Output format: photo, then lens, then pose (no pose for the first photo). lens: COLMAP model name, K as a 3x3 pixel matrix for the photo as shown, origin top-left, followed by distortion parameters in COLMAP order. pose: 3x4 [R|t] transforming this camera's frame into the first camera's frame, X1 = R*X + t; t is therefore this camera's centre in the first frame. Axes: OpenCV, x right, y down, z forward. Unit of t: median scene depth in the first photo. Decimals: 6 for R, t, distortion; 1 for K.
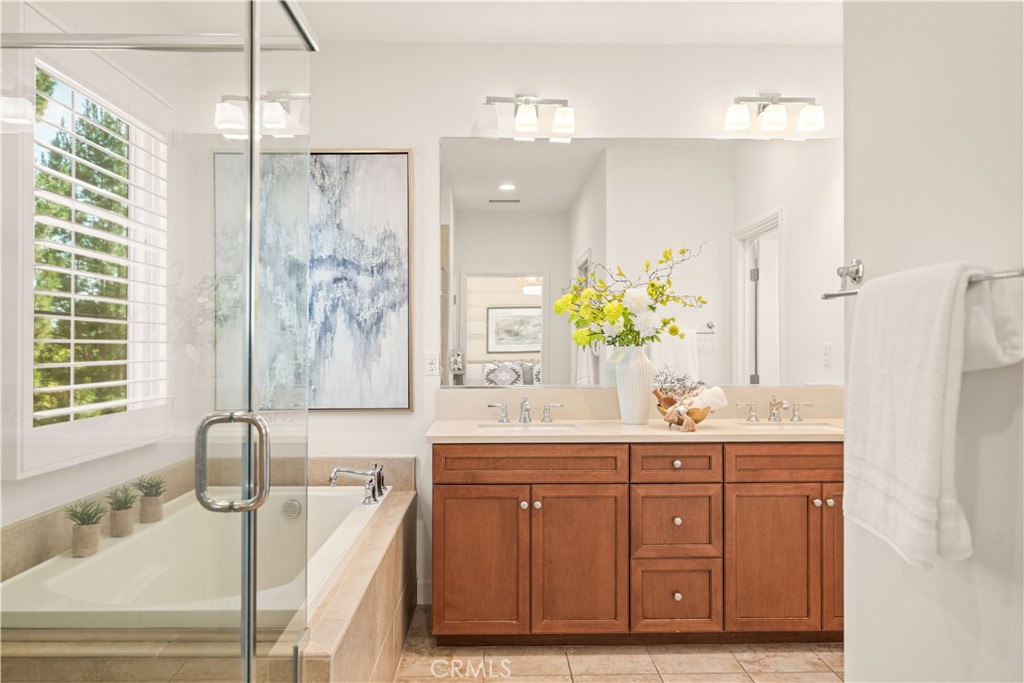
lens RADIAL K [[695.5, 0, 512.0], [0, 695.5, 341.5], [0, 0, 1]] dist [-0.002414, -0.002799]
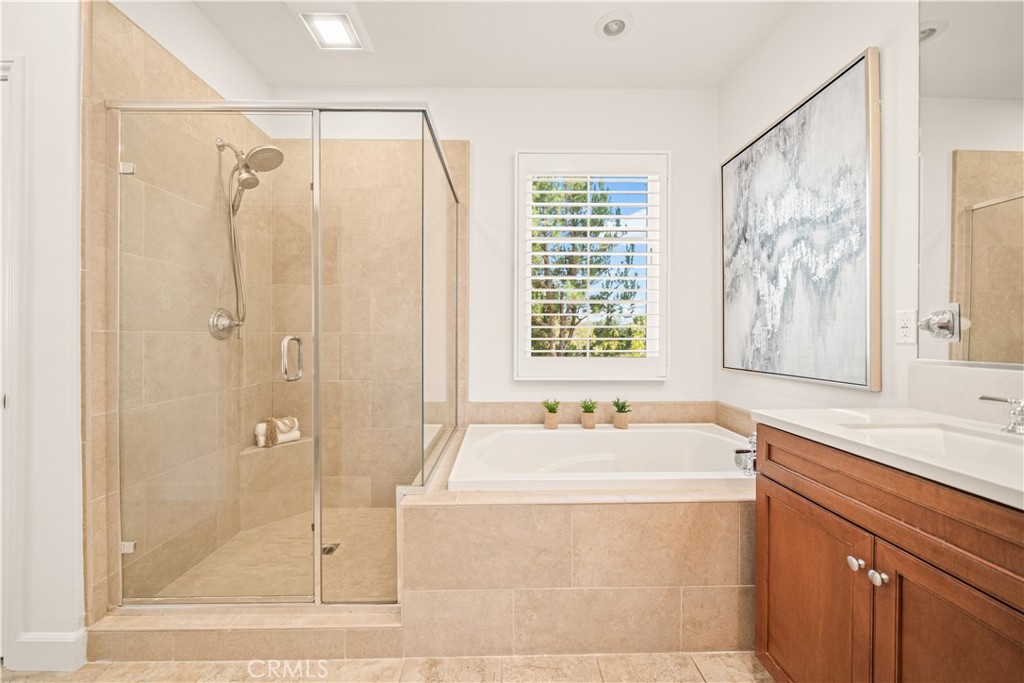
lens RADIAL K [[380.0, 0, 513.0], [0, 380.0, 339.3], [0, 0, 1]] dist [-0.007416, -0.000139]
pose [[-0.000740, 0.007520, -0.999971, 0.271824], [0.000798, 0.999971, 0.007519, 0.041868], [0.999999, -0.000792, -0.000746, 0.609303]]
